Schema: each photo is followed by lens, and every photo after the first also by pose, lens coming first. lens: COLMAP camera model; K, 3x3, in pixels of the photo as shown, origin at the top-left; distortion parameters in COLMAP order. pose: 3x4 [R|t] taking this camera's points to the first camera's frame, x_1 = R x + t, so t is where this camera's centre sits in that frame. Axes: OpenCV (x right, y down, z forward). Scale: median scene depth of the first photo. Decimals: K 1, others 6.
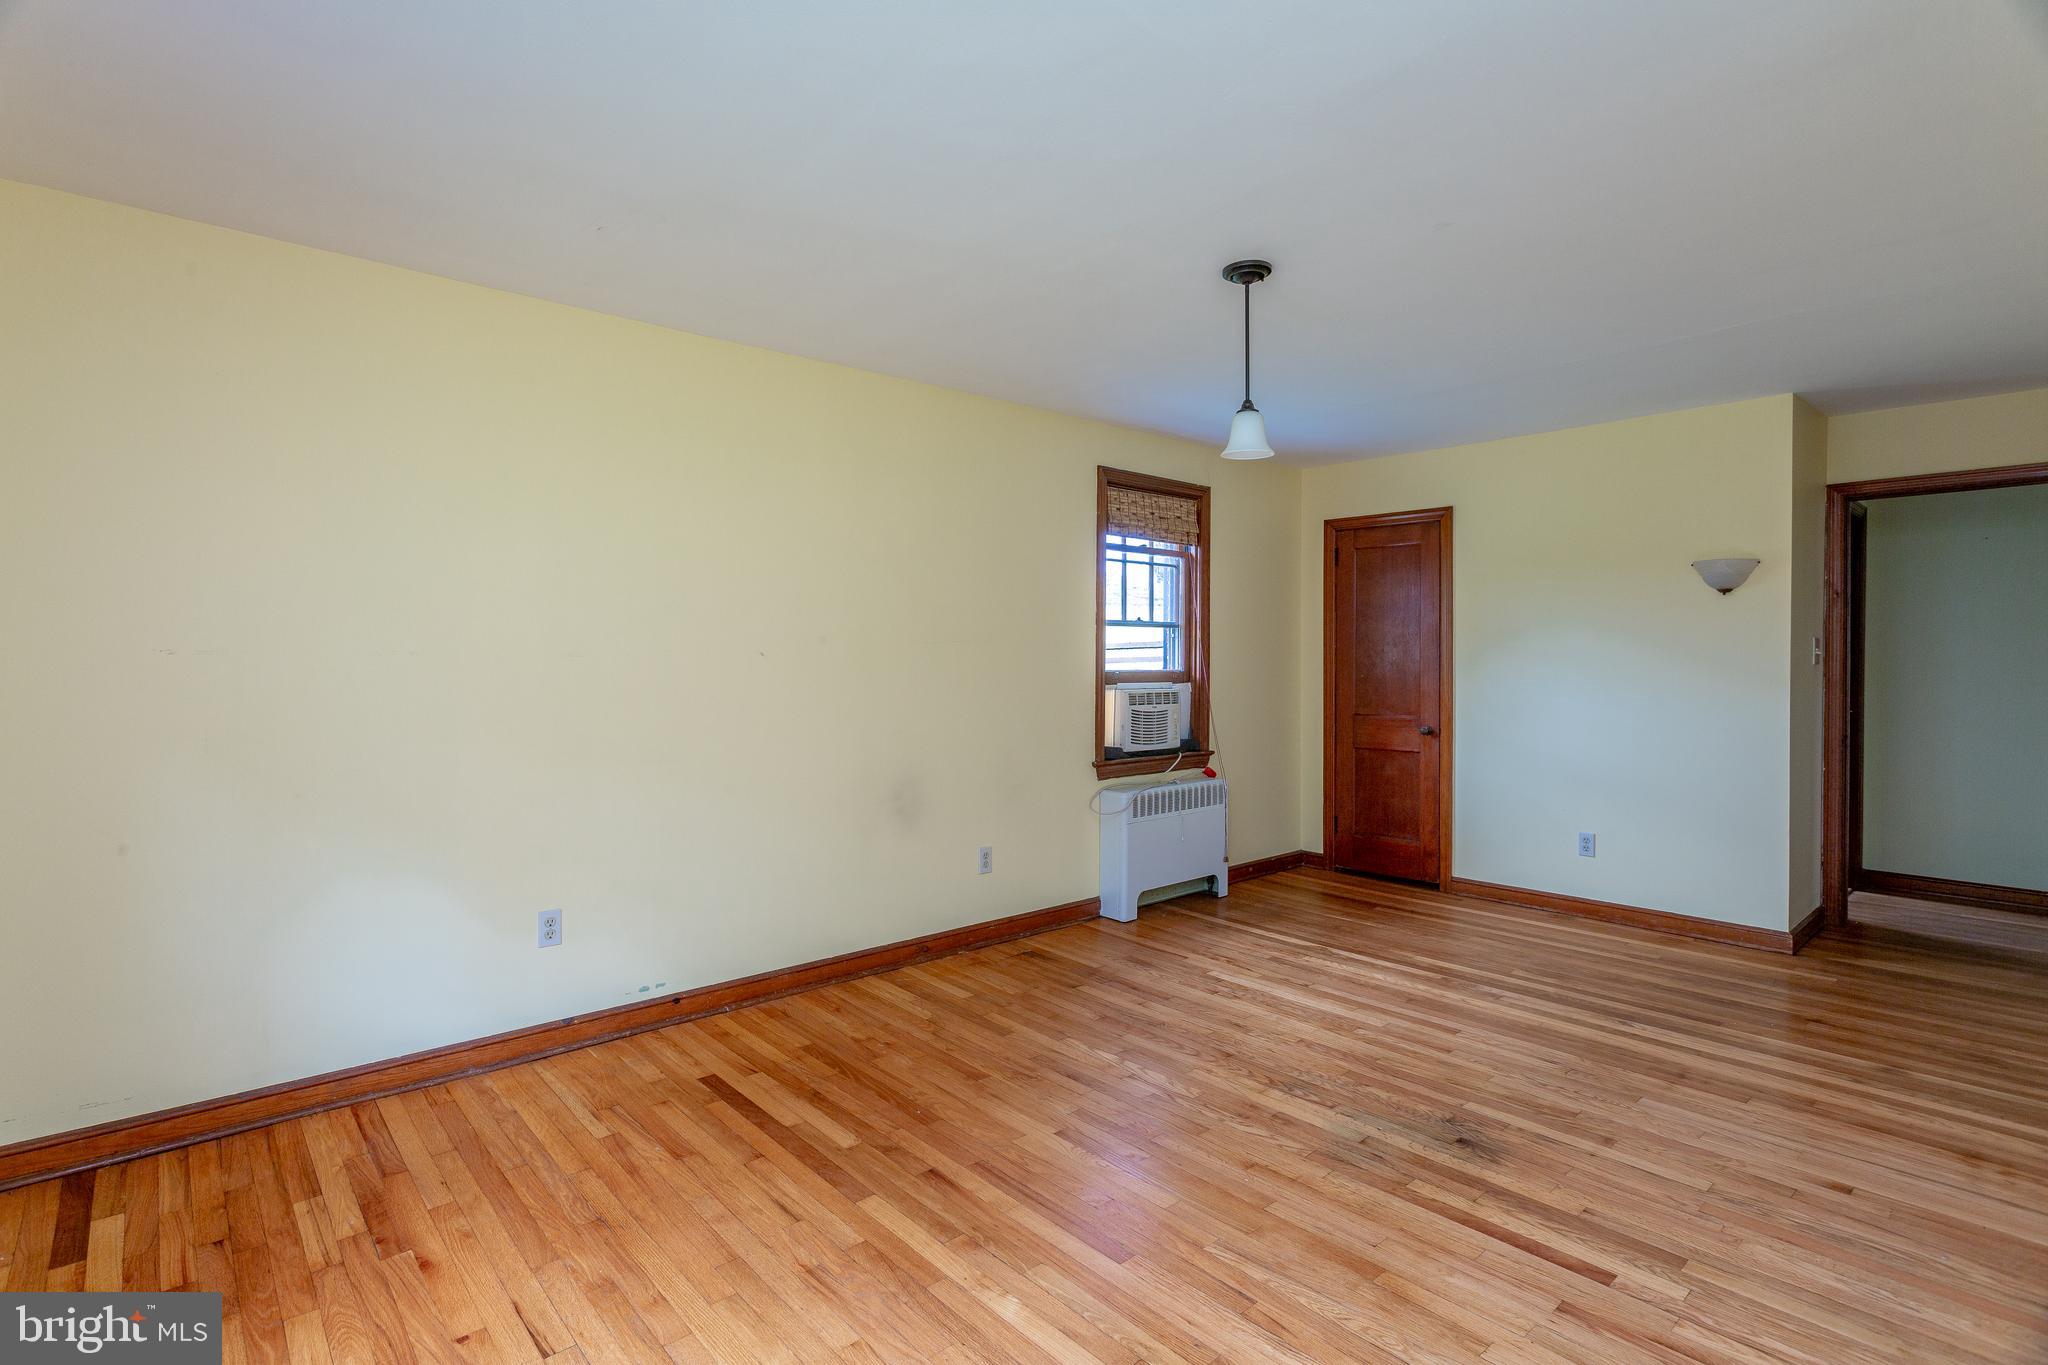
lens RADIAL K [[983.9, 0, 1005.2], [0, 983.9, 669.1], [0, 0, 1]] dist [-0.004429, 0.000378]
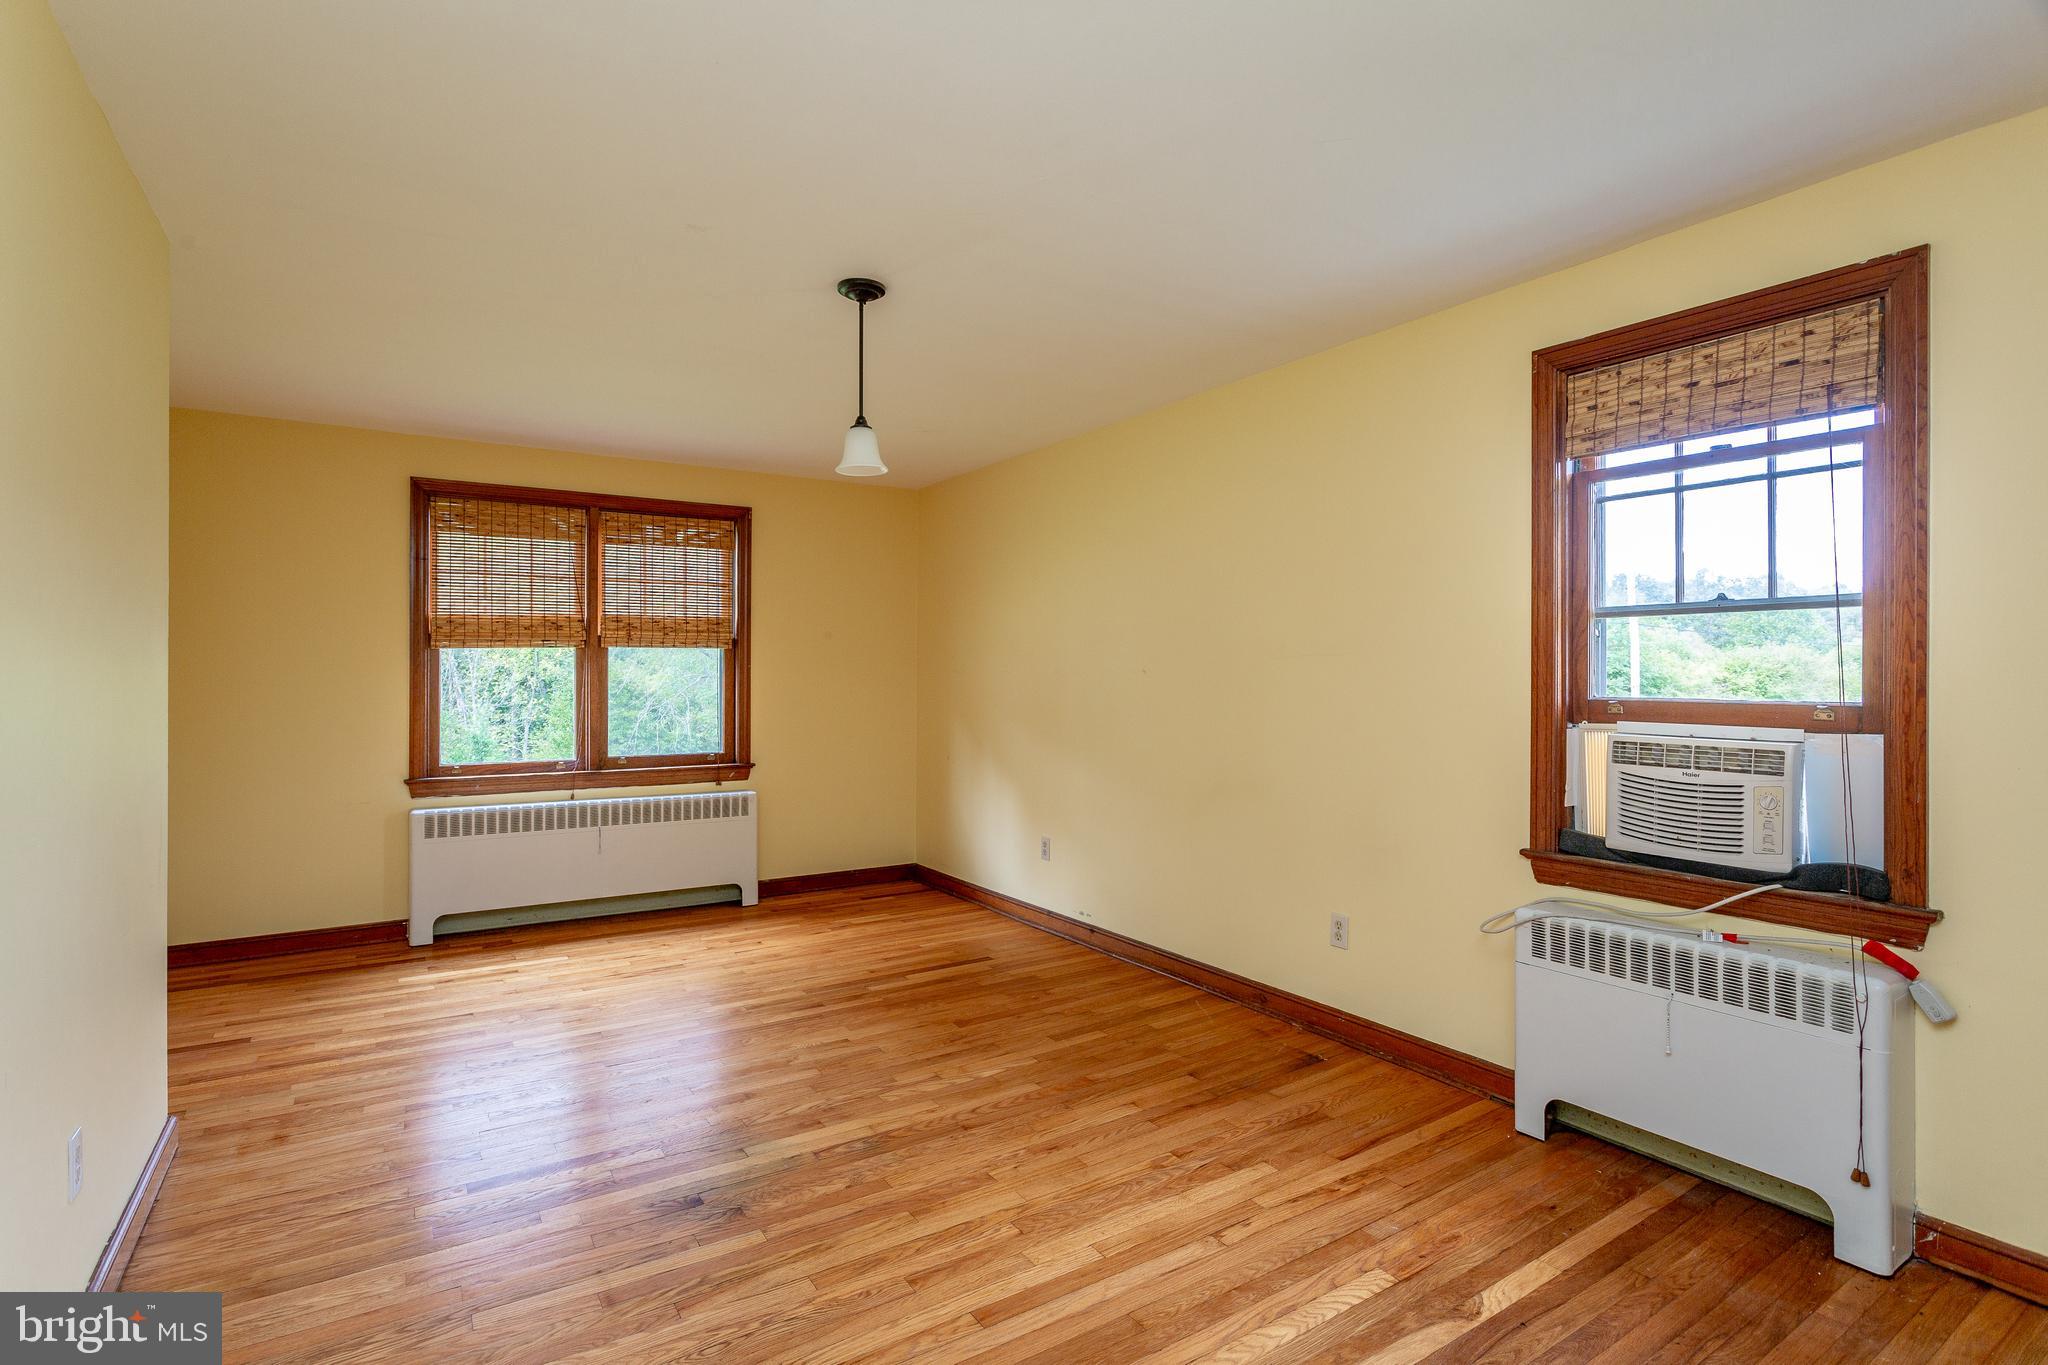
lens RADIAL K [[983.9, 0, 1005.2], [0, 983.9, 669.1], [0, 0, 1]] dist [-0.004429, 0.000378]
pose [[-0.143487, -0.006643, -0.989630, 0.980541], [-0.012366, 0.999911, -0.004919, -0.010939], [0.989575, 0.011532, -0.143556, 1.037382]]
